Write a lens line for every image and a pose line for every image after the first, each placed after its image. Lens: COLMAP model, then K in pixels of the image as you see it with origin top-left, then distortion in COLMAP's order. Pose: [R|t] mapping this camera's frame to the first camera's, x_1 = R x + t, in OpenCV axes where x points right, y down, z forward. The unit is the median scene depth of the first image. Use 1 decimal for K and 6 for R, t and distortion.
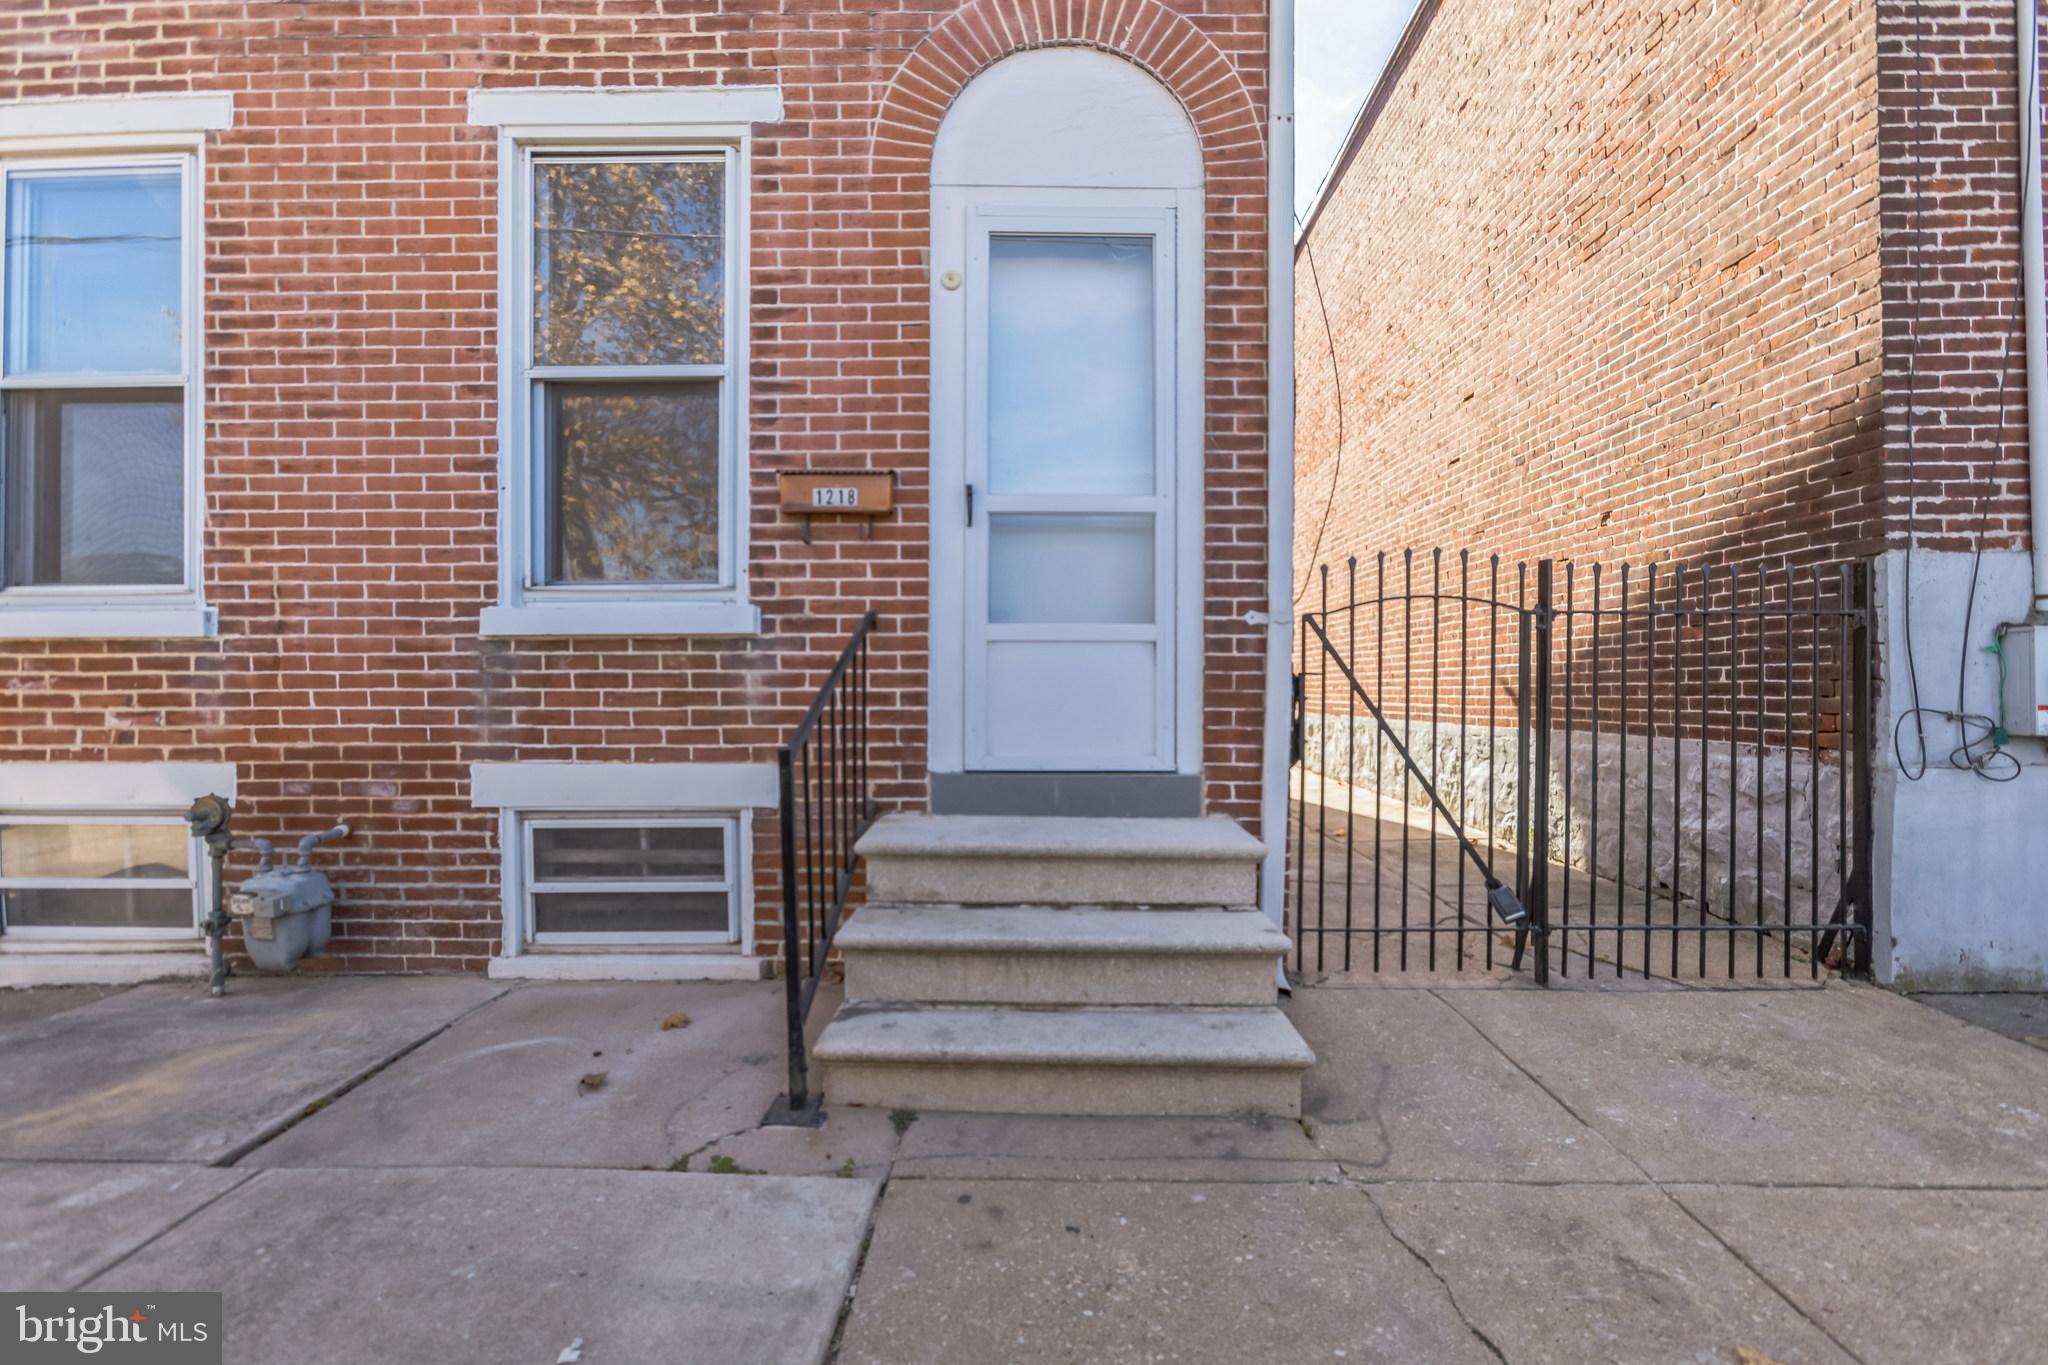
lens RADIAL K [[905.0, 0, 1024.0], [0, 905.0, 682.5], [0, 0, 1]] dist [-0.005568, 0.001280]
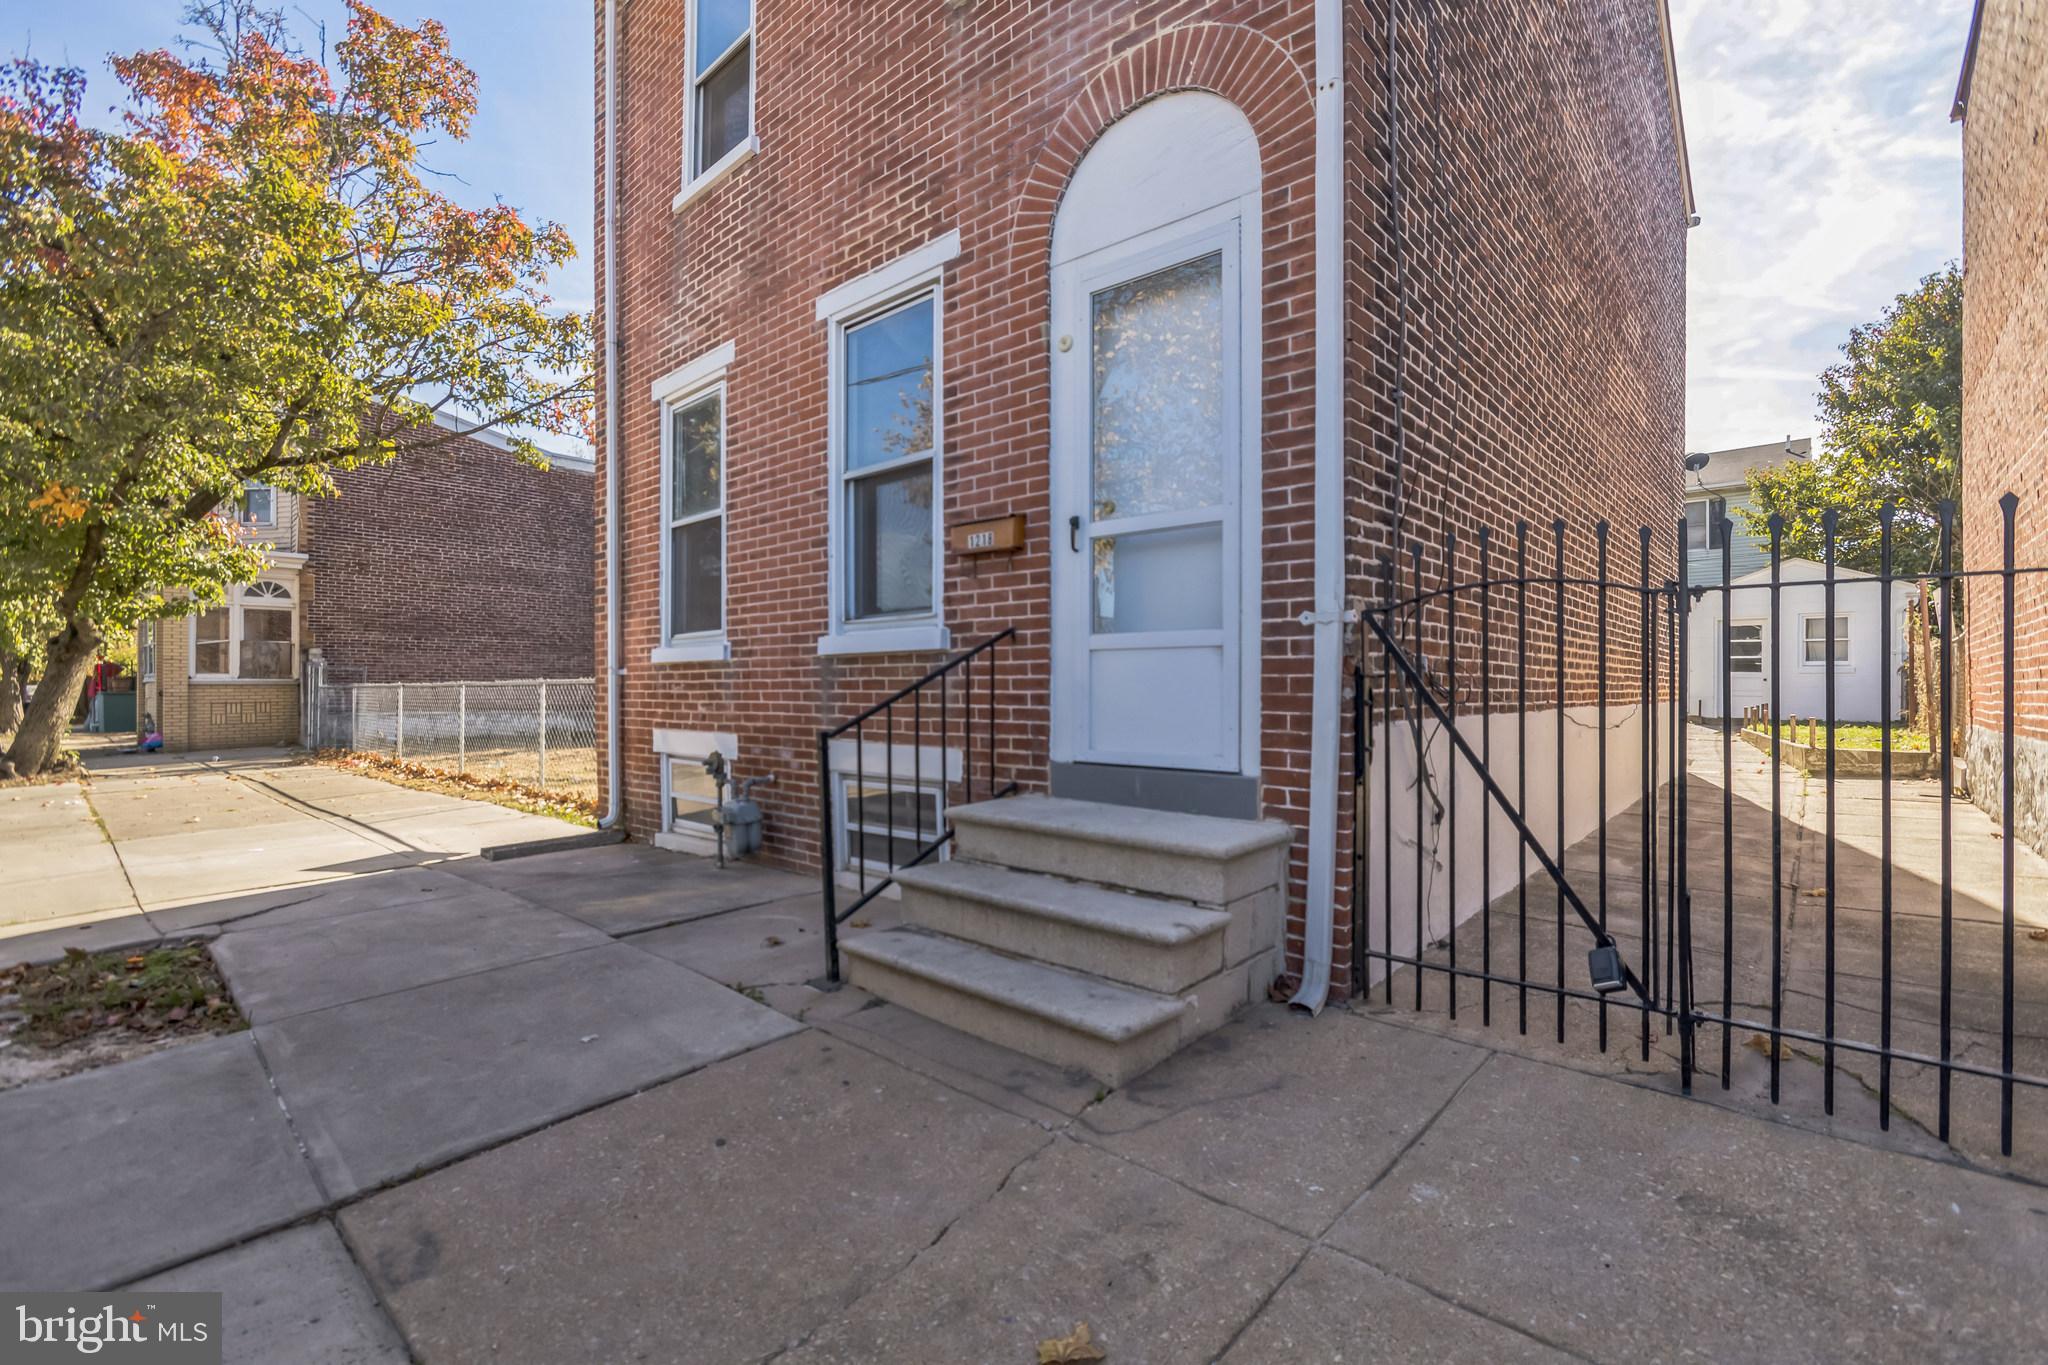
lens RADIAL K [[906.6, 0, 1024.6], [0, 906.6, 688.4], [0, 0, 1]] dist [-0.024340, 0.014765]
pose [[0.750972, 0.000627, -0.660333, 0.659835], [0.003159, 0.999985, 0.004543, -0.002341], [0.660326, -0.005497, 0.750959, 0.082356]]
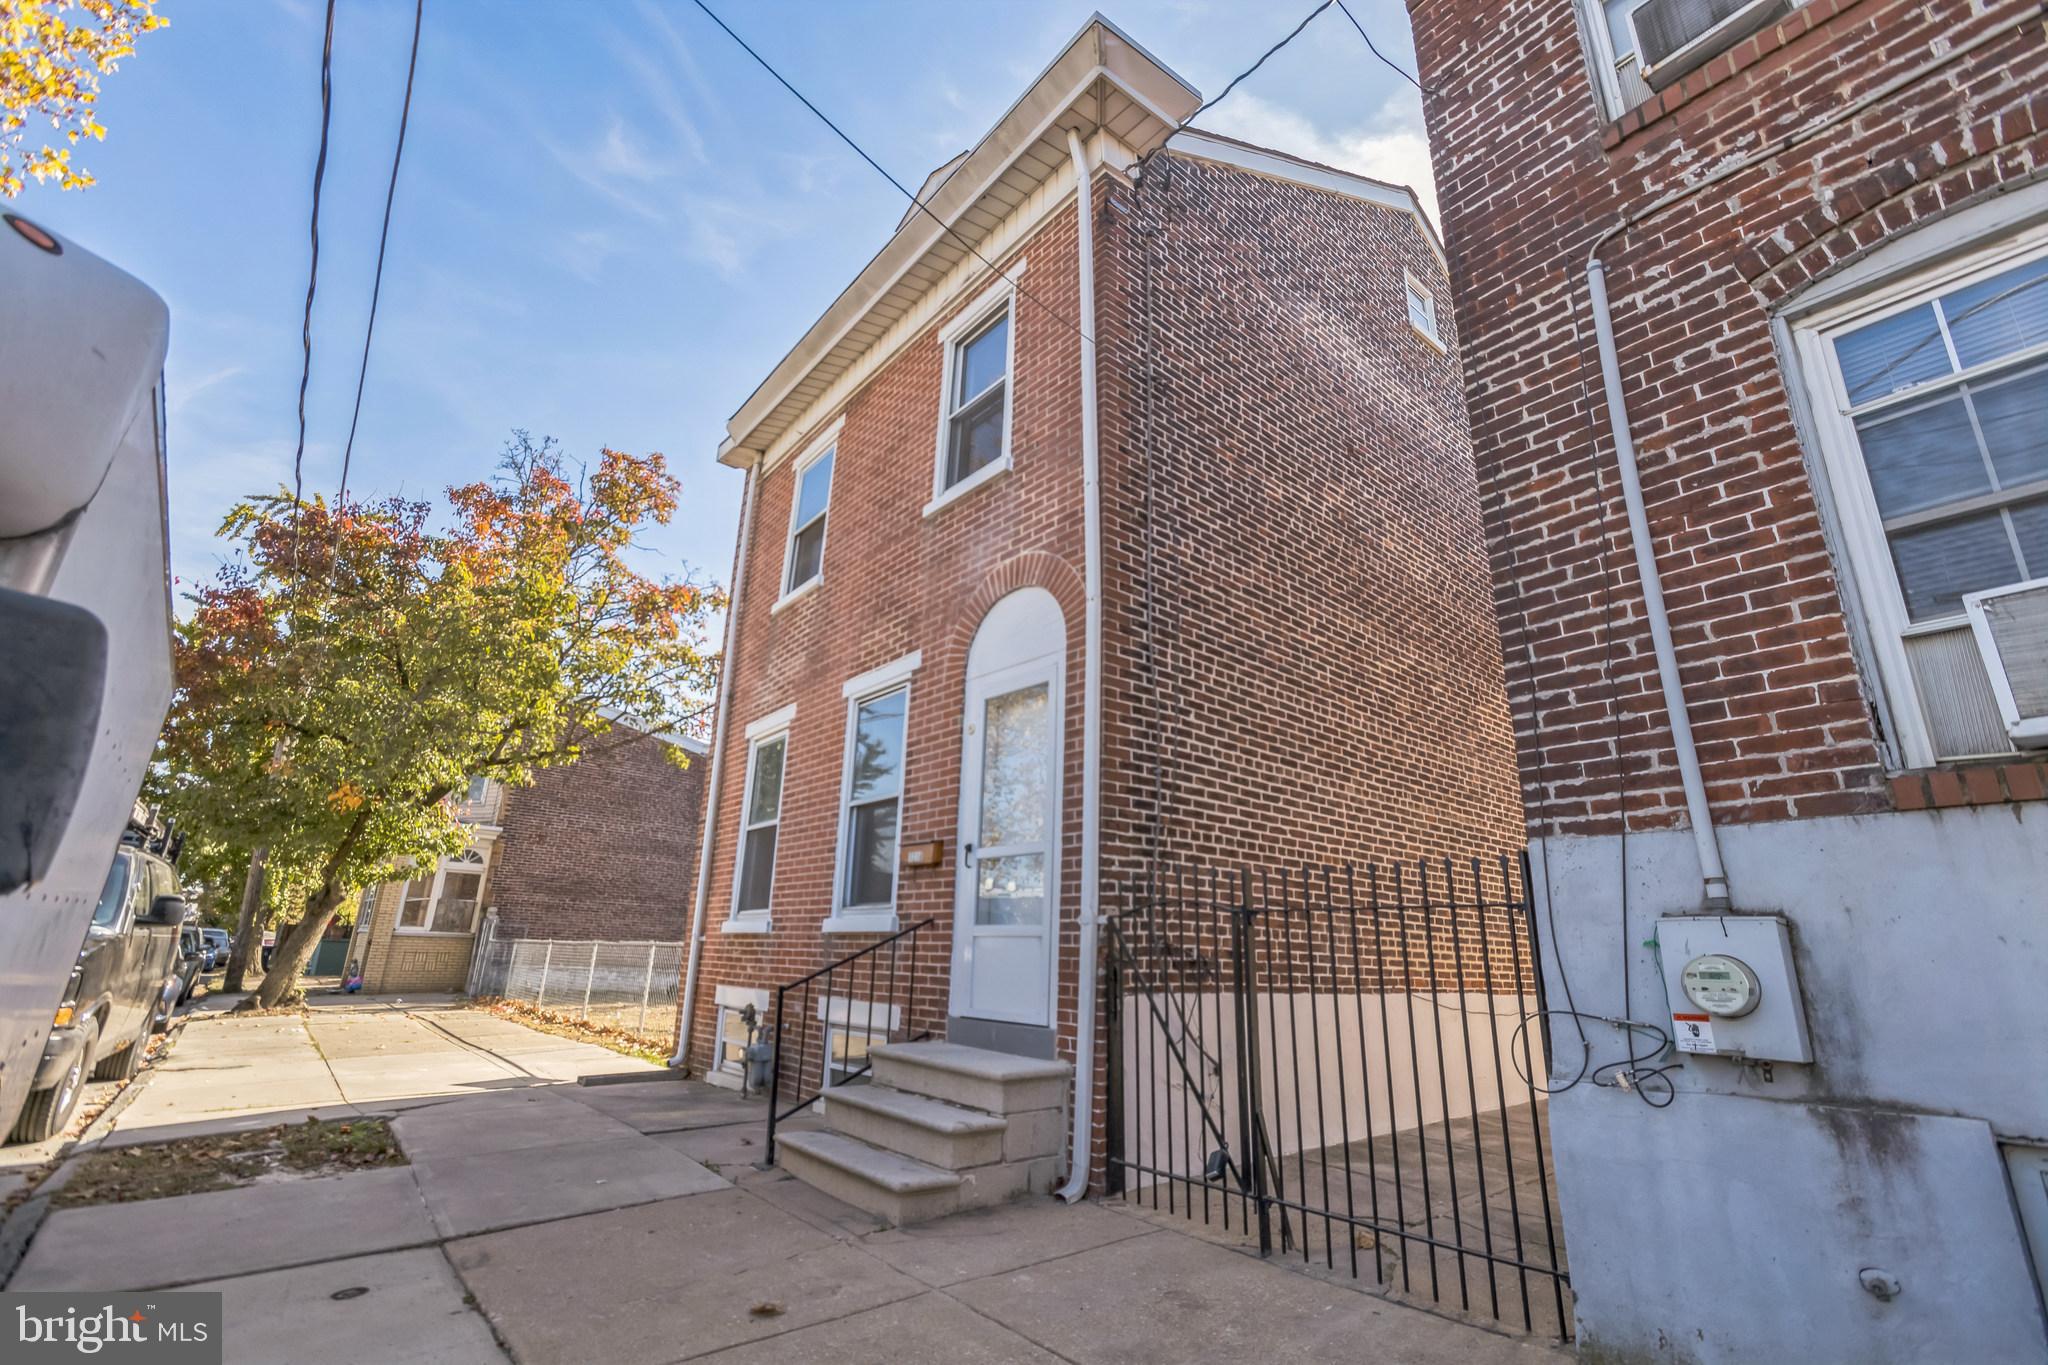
lens RADIAL K [[909.4, 0, 1024.0], [0, 909.4, 682.5], [0, 0, 1]] dist [-0.037825, 0.028051]
pose [[0.647146, -0.203665, -0.734658, 1.351626], [-0.027666, 0.956747, -0.289603, -0.010884], [0.761864, 0.207740, 0.613521, -0.053386]]
